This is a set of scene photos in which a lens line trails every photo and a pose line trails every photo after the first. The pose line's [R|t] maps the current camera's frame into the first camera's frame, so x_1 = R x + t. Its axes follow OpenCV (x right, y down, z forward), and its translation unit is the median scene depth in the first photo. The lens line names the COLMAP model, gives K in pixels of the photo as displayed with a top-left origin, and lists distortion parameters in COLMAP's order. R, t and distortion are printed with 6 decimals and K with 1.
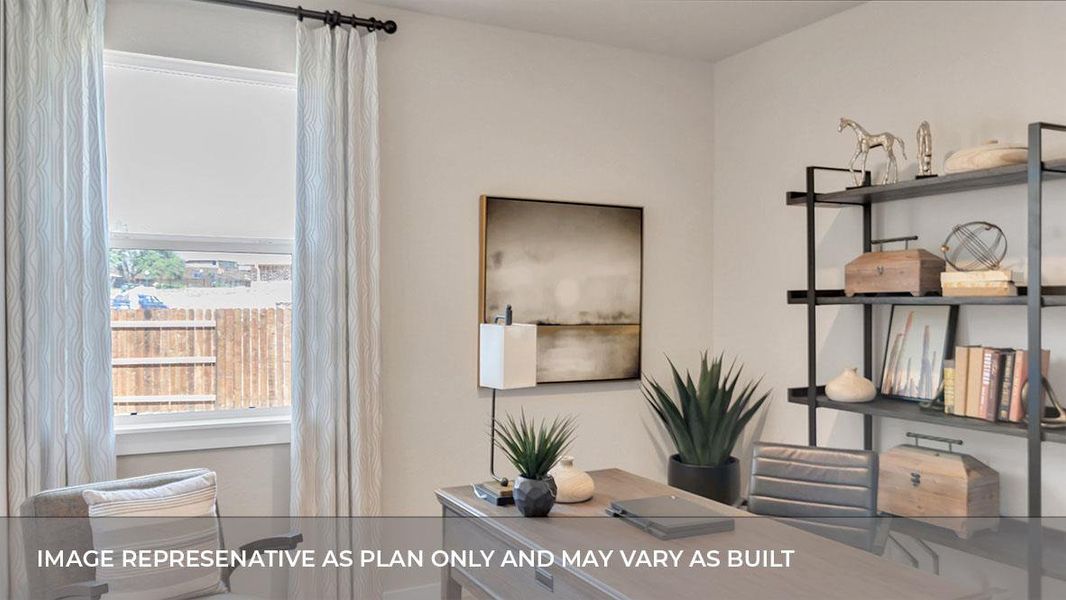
lens RADIAL K [[790.7, 0, 535.9], [0, 790.7, 319.1], [0, 0, 1]] dist [-0.005653, -0.002054]
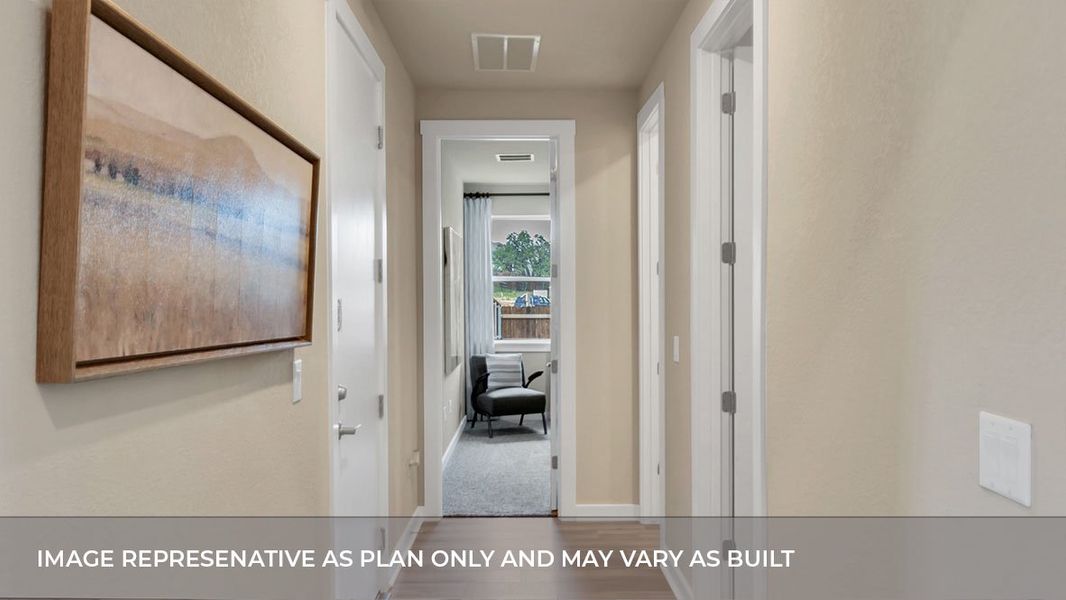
lens RADIAL K [[790.7, 0, 535.9], [0, 790.7, 319.1], [0, 0, 1]] dist [-0.005653, -0.002054]
pose [[0.891335, 0.000433, -0.453344, 1.004991], [-0.000053, 1.000000, 0.000852, 0.050351], [0.453345, -0.000736, 0.891335, -1.668486]]
